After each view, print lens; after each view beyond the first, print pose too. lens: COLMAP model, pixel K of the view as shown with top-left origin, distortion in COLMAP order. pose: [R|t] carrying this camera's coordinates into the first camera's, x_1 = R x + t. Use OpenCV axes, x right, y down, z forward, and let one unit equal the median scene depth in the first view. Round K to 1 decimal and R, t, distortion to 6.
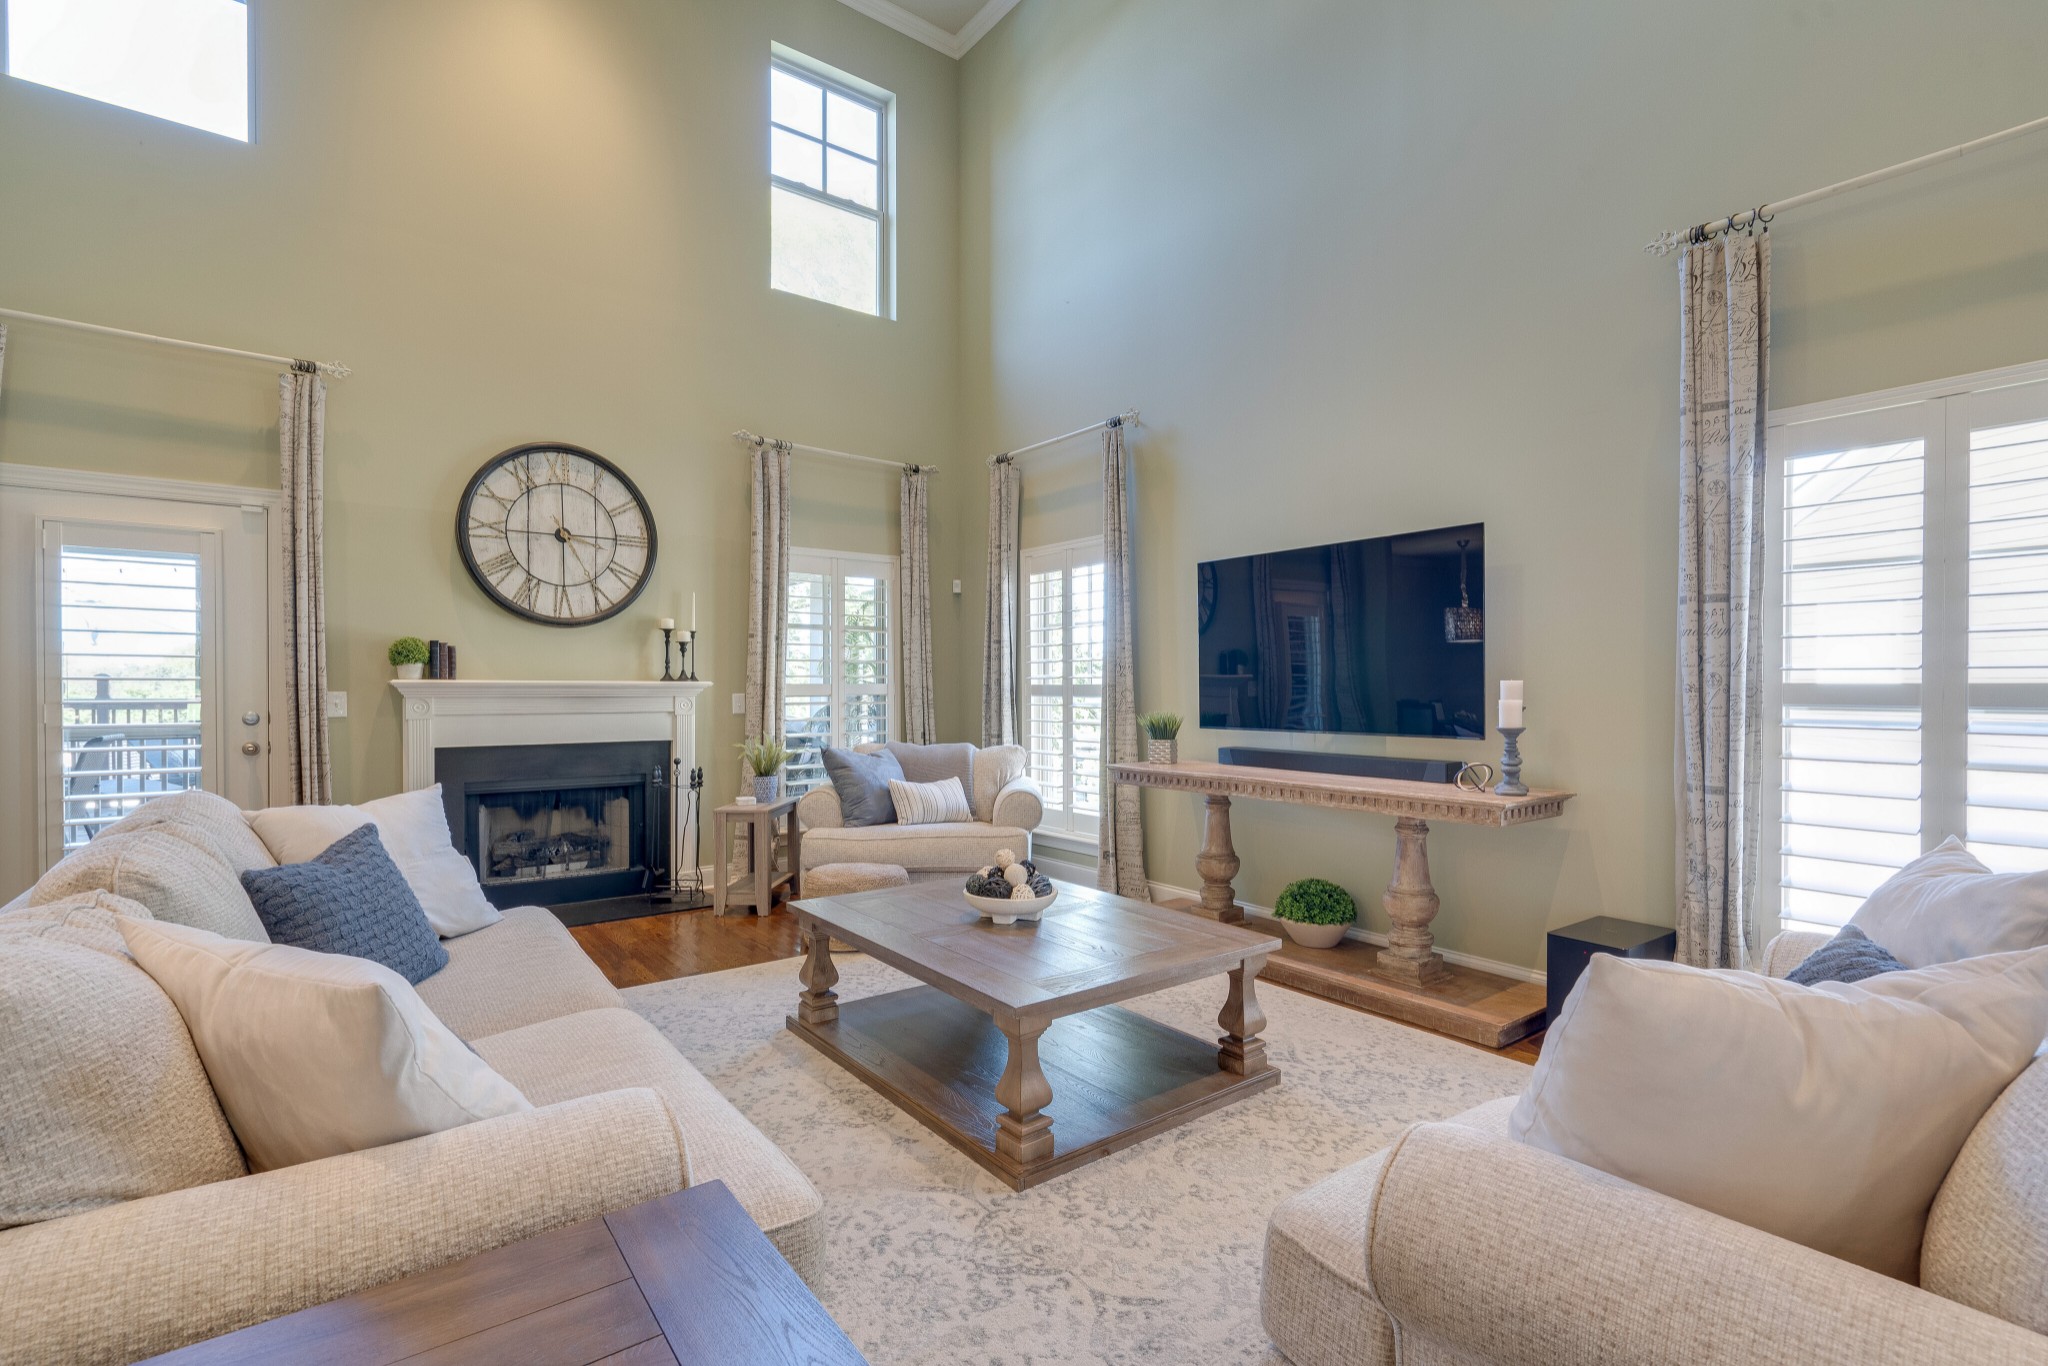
lens RADIAL K [[925.3, 0, 1007.5], [0, 925.3, 694.5], [0, 0, 1]] dist [-0.003481, 0.001162]
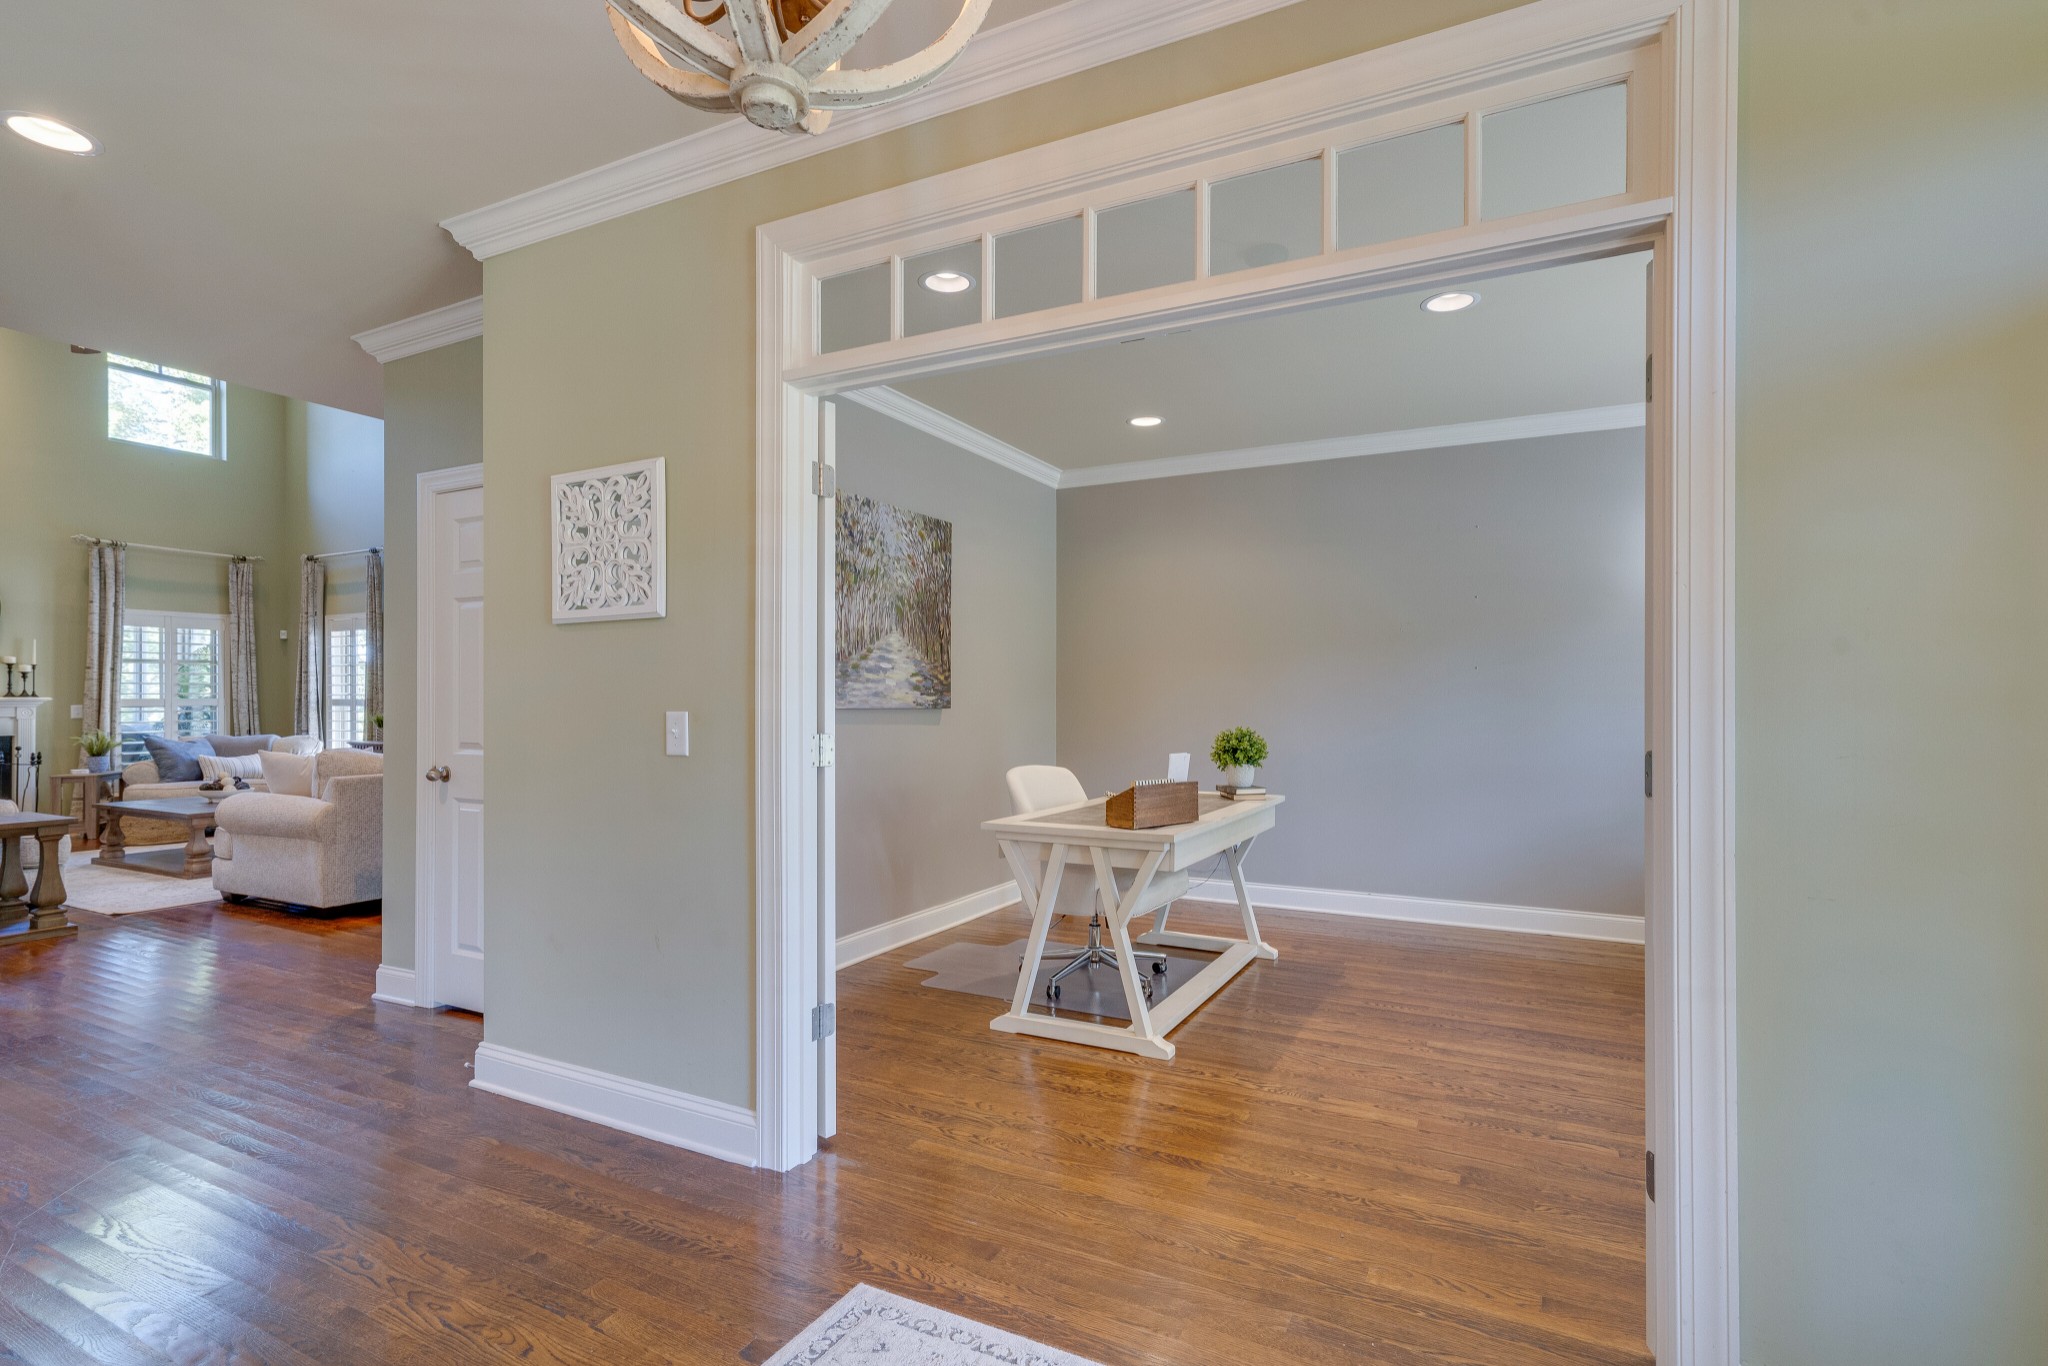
lens RADIAL K [[921.0, 0, 1085.7], [0, 921.0, 701.7], [0, 0, 1]] dist [-0.003619, 0.002585]
pose [[0.876959, -0.002844, 0.480557, 0.463749], [0.003732, 0.999993, -0.000893, 0.001007], [-0.480551, 0.002577, 0.876963, -1.198499]]
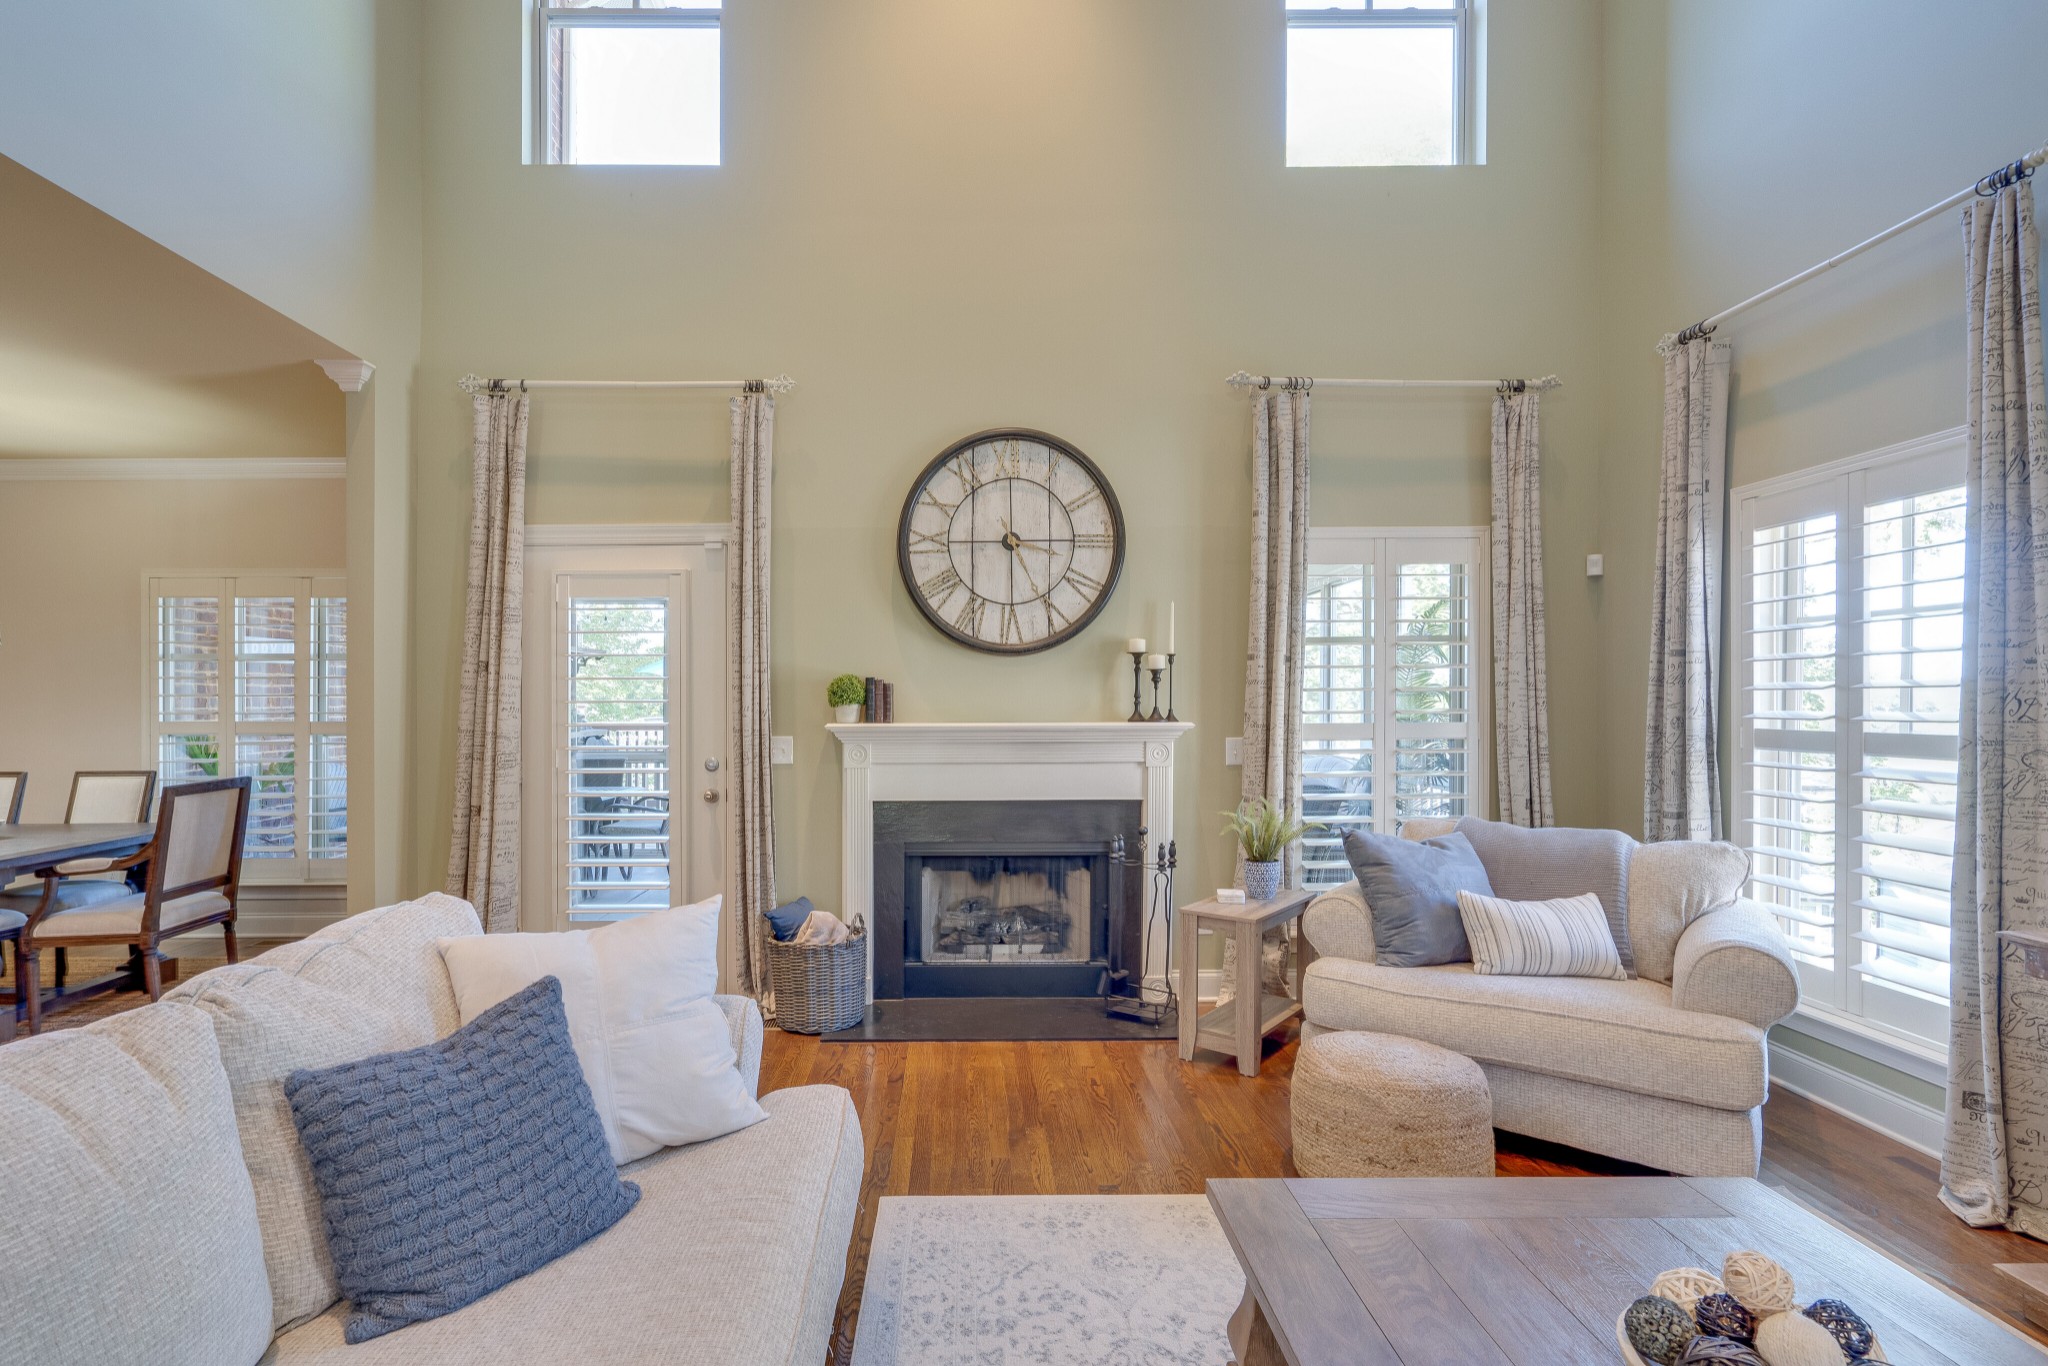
lens RADIAL K [[921.0, 0, 980.6], [0, 921.0, 715.5], [0, 0, 1]] dist [-0.003619, 0.002585]
pose [[0.801812, 0.006874, -0.597536, -0.019018], [0.000449, 0.999927, 0.012106, -0.028330], [0.597576, -0.009975, 0.801750, 0.313924]]
